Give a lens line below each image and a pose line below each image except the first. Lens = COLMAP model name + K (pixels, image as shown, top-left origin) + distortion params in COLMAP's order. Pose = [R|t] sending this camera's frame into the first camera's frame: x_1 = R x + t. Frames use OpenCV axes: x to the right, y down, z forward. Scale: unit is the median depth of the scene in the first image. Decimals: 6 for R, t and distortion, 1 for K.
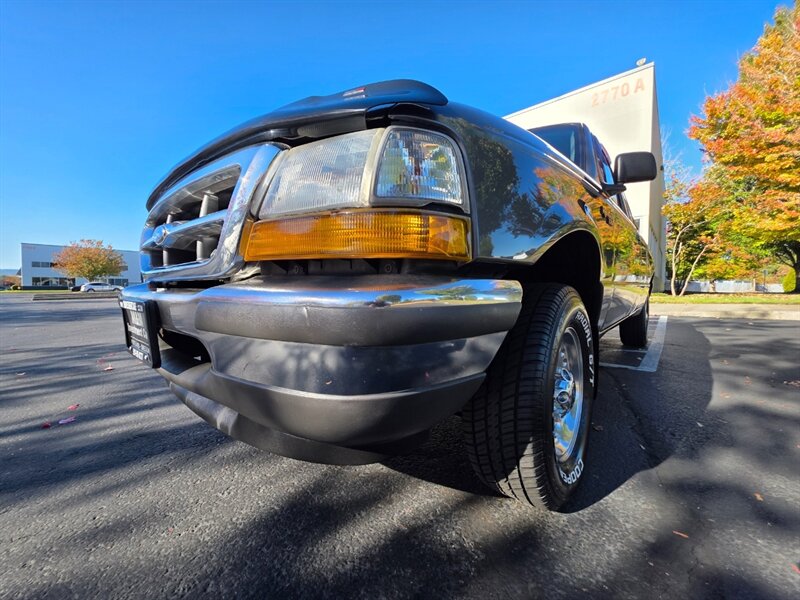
lens RADIAL K [[318.2, 0, 400.9], [0, 318.2, 299.9], [0, 0, 1]] dist [0.001856, 0.000386]
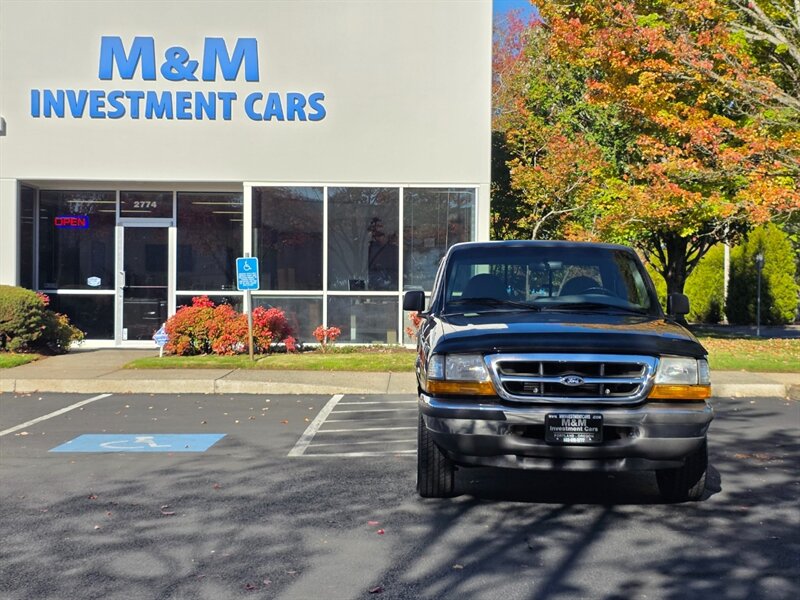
lens RADIAL K [[1271.3, 0, 397.7], [0, 1271.3, 299.7], [0, 0, 1]] dist [0.106650, -0.158241]
pose [[0.765653, 0.007617, 0.643208, -0.569268], [0.012480, 0.999566, -0.026693, -0.043370], [-0.643132, 0.028465, 0.765226, -0.375341]]
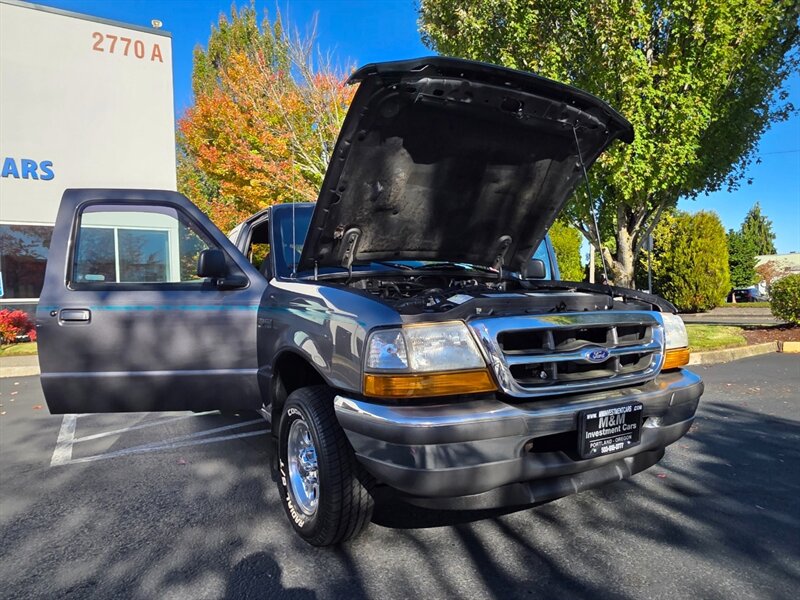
lens RADIAL K [[527.9, 0, 397.2], [0, 527.9, 314.4], [0, 0, 1]] dist [0.001677, -0.000719]
pose [[0.336898, -0.026945, 0.941156, -0.256561], [0.060062, 0.998170, 0.007077, -0.036610], [-0.939624, 0.054144, 0.337899, 0.085358]]
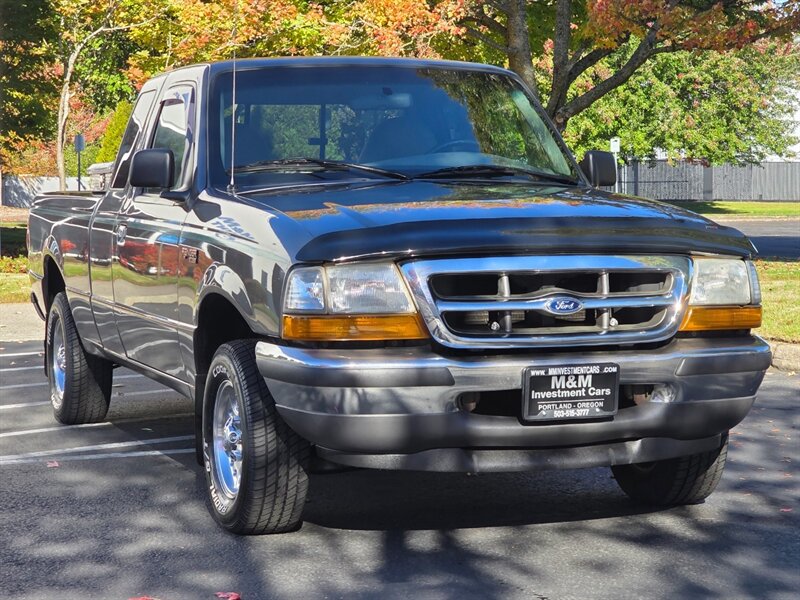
lens RADIAL K [[2016.5, 0, 399.3], [0, 2016.5, 299.3], [0, 0, 1]] dist [-0.687231, 0.134734]
pose [[0.490825, -0.052047, 0.869702, -0.588942], [0.036045, 0.998573, 0.039416, -0.043468], [-0.870512, 0.012002, 0.492000, -0.160119]]
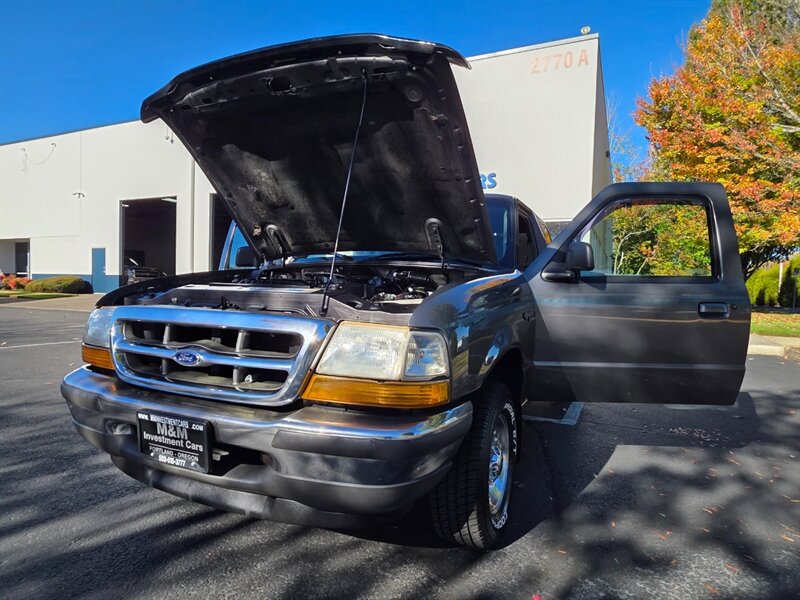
lens RADIAL K [[486.7, 0, 399.1], [0, 486.7, 304.1], [0, 0, 1]] dist [0.003290, -0.000465]
pose [[0.961654, 0.015583, 0.273822, -0.042048], [-0.016294, 0.999867, 0.000323, -0.034939], [-0.273780, -0.004772, 0.961780, -0.080365]]
